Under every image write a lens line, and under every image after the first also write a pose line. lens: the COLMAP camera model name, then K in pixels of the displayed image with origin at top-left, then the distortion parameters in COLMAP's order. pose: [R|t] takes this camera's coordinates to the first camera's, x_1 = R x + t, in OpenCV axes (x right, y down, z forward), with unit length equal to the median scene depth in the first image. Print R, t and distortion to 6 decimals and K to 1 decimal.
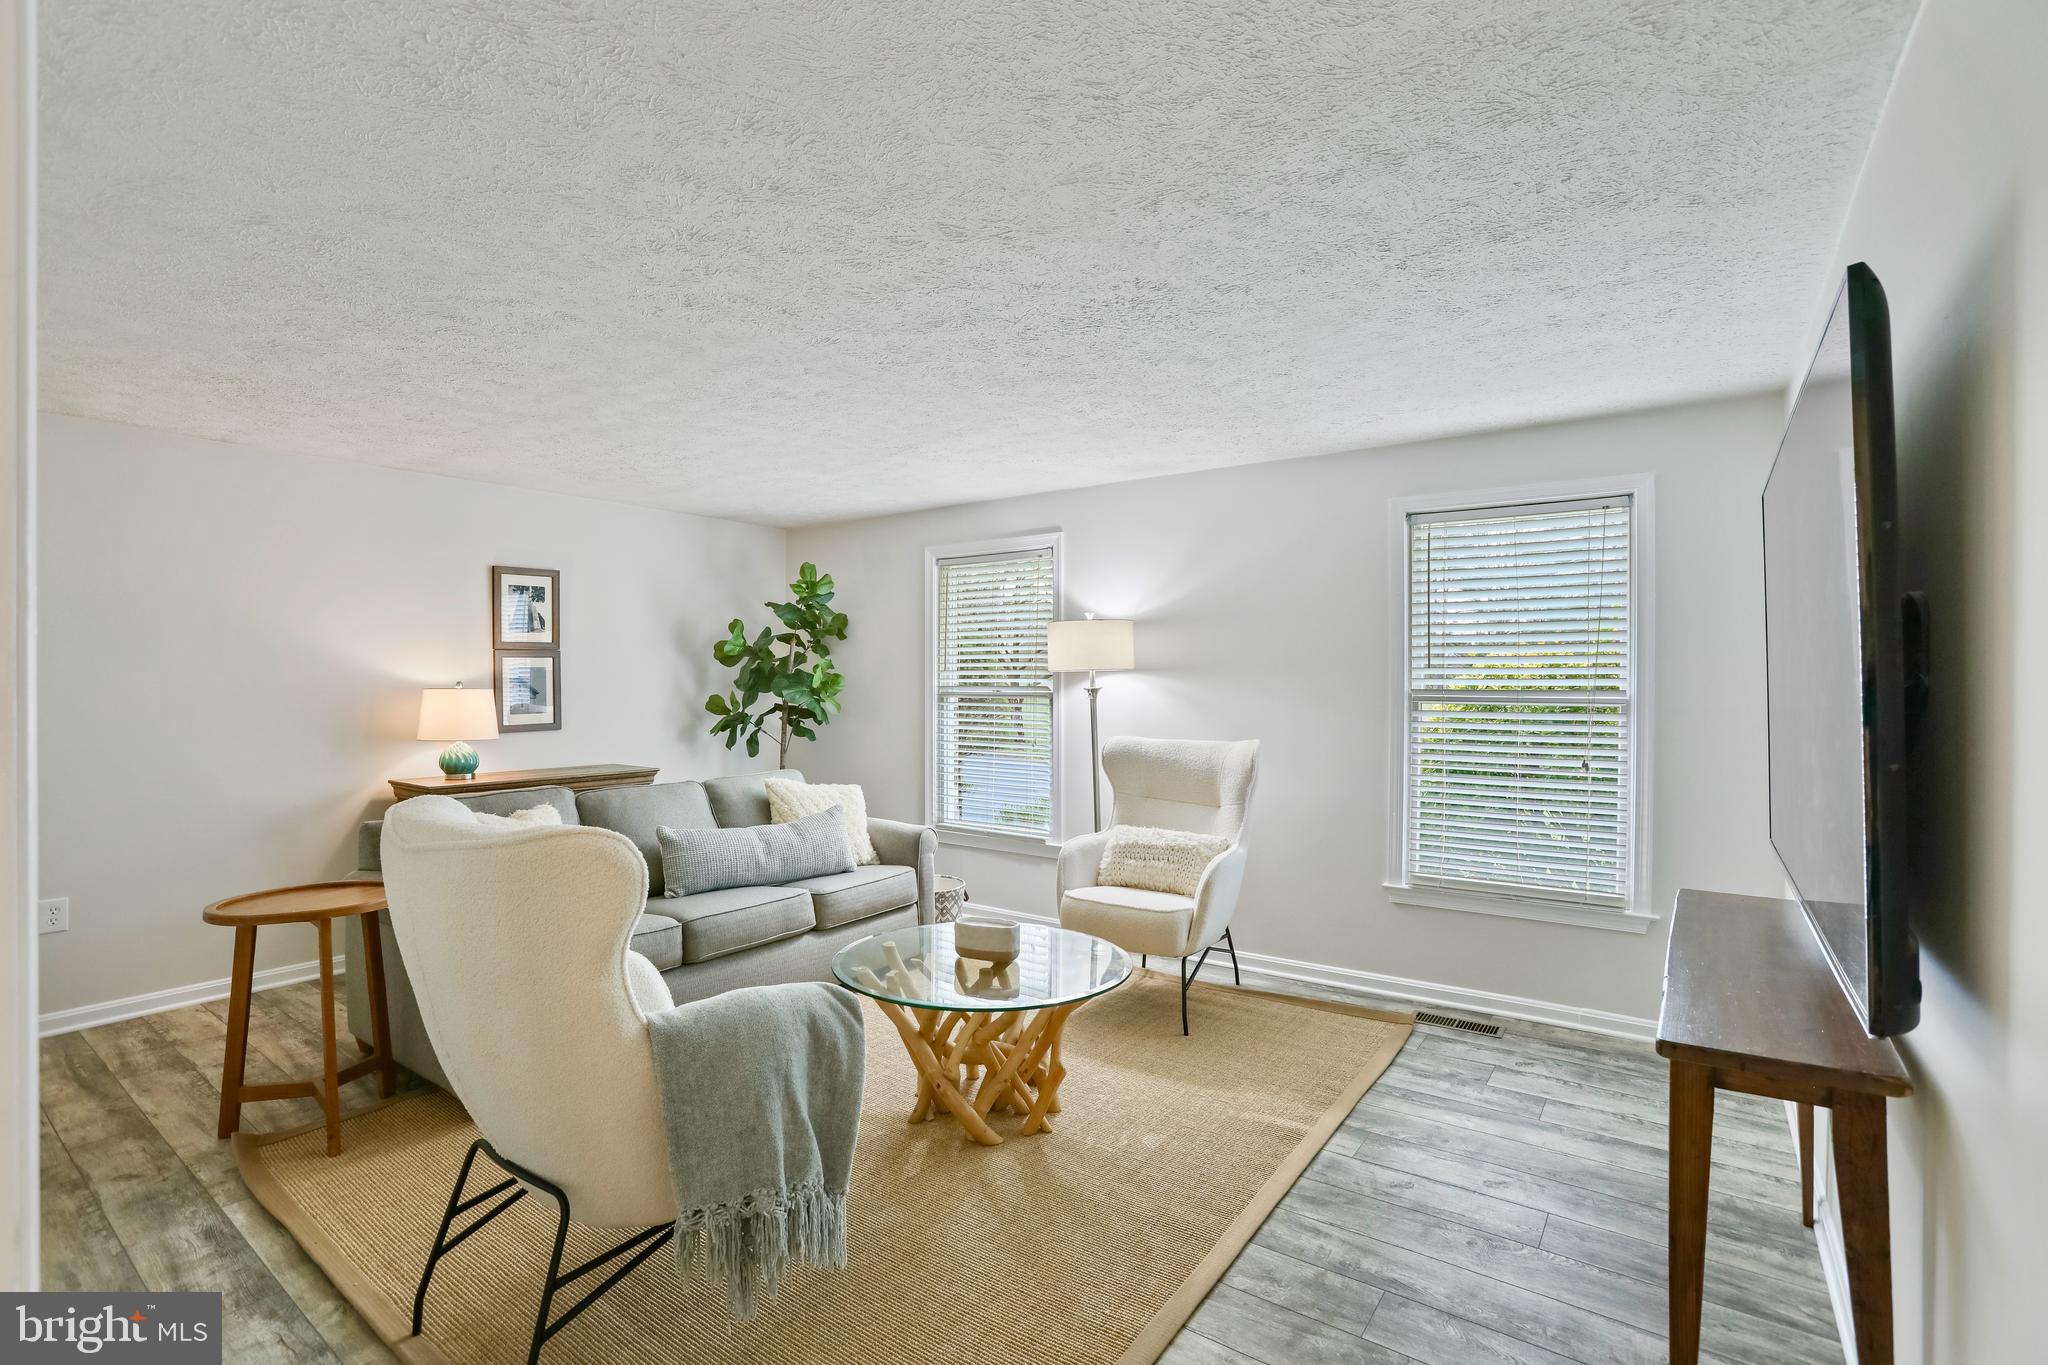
lens RADIAL K [[948.6, 0, 1024.0], [0, 948.6, 682.5], [0, 0, 1]] dist [-0.081066, 0.037651]
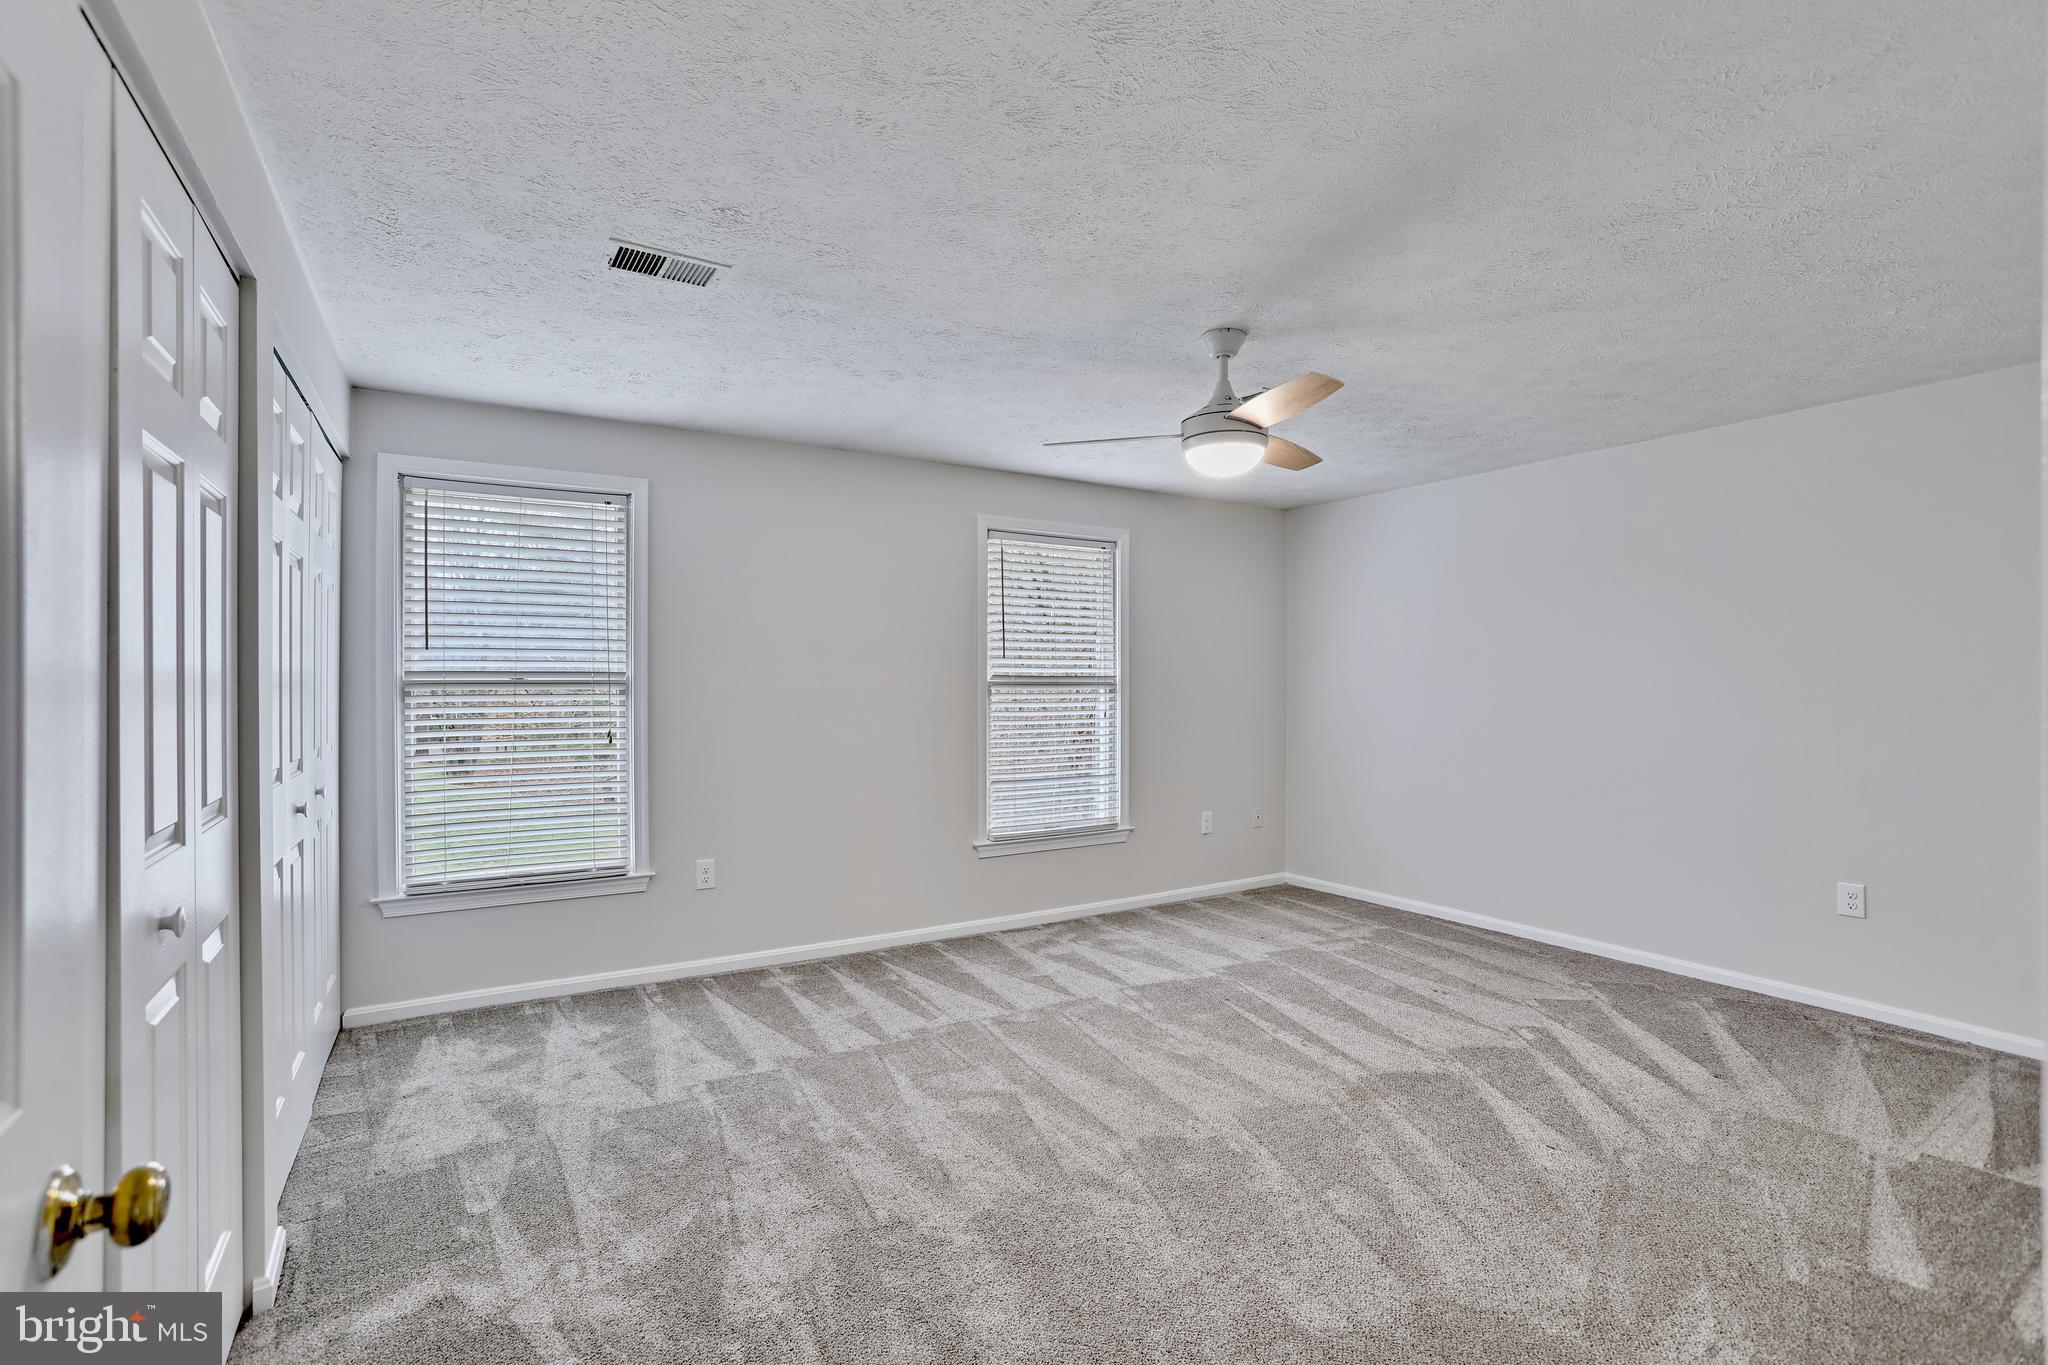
lens RADIAL K [[948.6, 0, 1024.0], [0, 948.6, 682.5], [0, 0, 1]] dist [-0.081066, 0.037651]
pose [[0.407469, -0.012699, 0.913131, -0.165703], [-0.006190, 0.999842, 0.016667, -0.001181], [-0.913198, -0.012443, 0.407326, 0.111225]]
